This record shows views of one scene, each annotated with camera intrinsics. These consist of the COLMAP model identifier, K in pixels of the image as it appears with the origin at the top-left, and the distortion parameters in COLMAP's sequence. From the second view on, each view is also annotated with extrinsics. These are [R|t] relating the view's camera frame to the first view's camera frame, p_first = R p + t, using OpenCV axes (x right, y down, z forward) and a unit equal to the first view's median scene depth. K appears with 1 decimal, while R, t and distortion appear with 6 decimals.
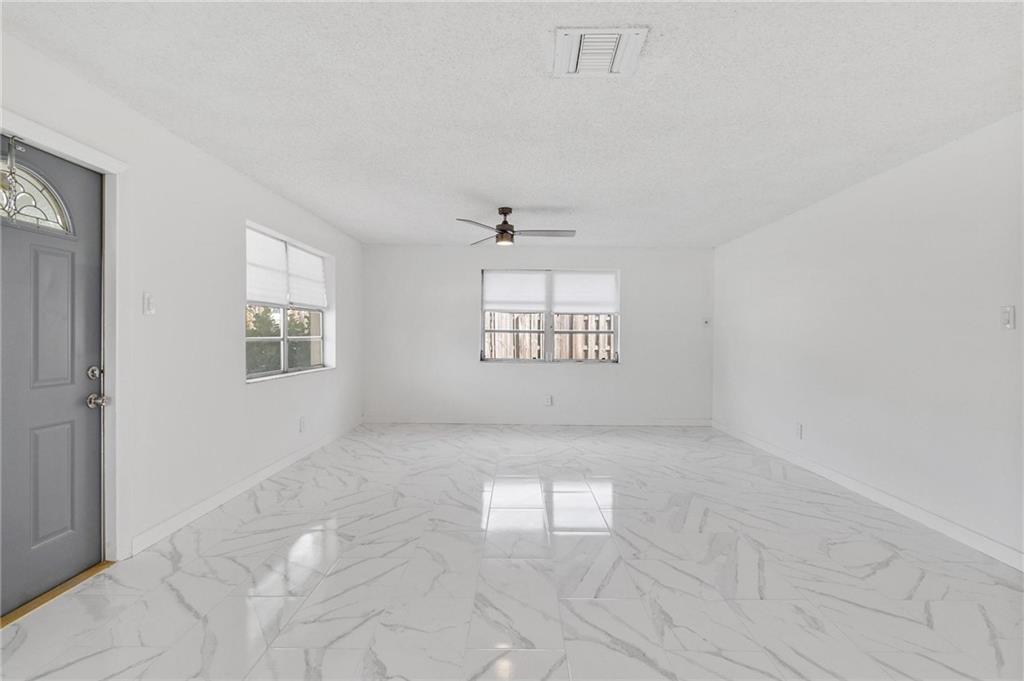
lens RADIAL K [[502.3, 0, 512.9], [0, 502.3, 337.4], [0, 0, 1]] dist [0.003302, -0.003976]
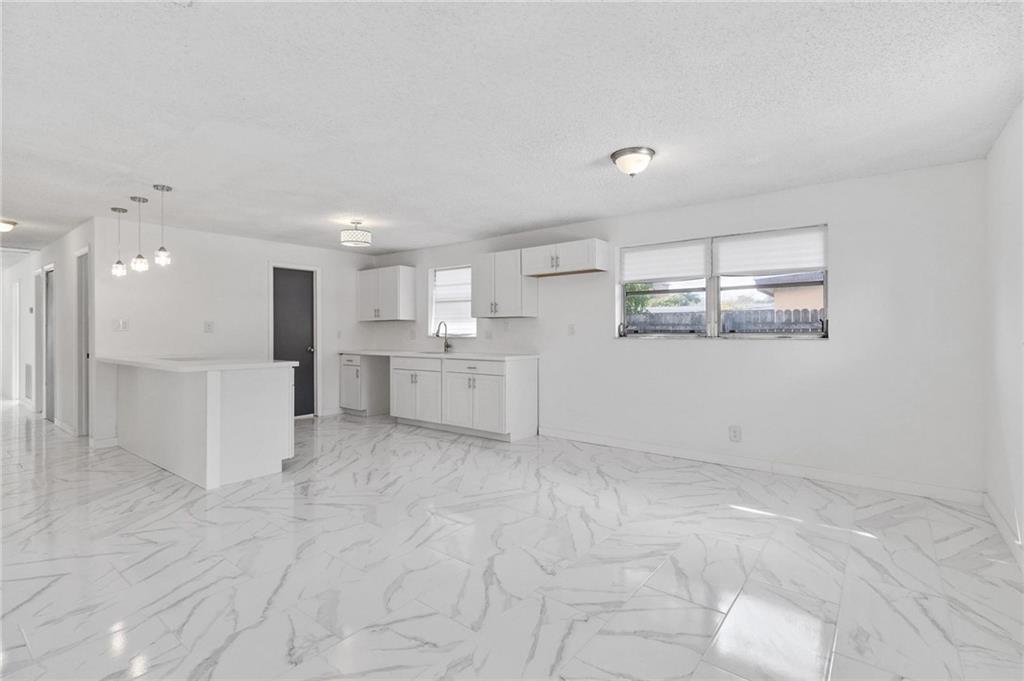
lens RADIAL K [[476.5, 0, 511.4], [0, 476.5, 329.9], [0, 0, 1]] dist [0.004839, 0.001126]
pose [[-0.793245, -0.006114, 0.608872, -0.257709], [0.000981, 0.999935, 0.011319, -0.007615], [-0.608902, 0.009576, -0.793188, 0.458966]]
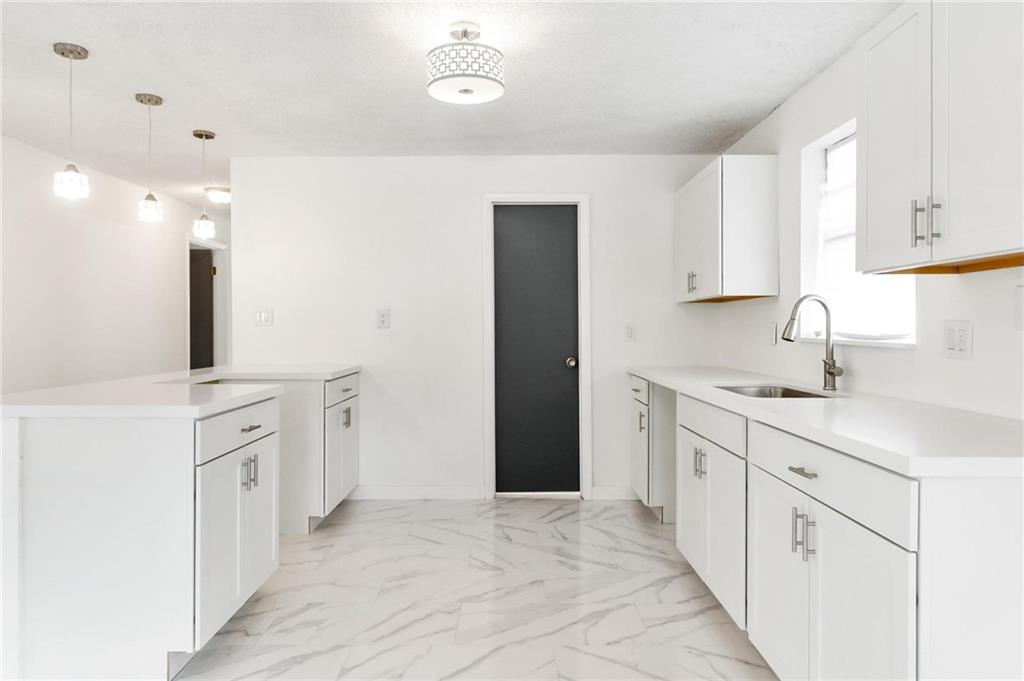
lens RADIAL K [[641.8, 0, 511.5], [0, 641.8, 330.8], [0, 0, 1]] dist [0.000882, 0.000083]
pose [[-0.014547, -0.014471, 0.999789, 0.070205], [0.013424, 0.999802, 0.014667, 0.002349], [-0.999804, 0.013635, -0.014350, -0.100294]]
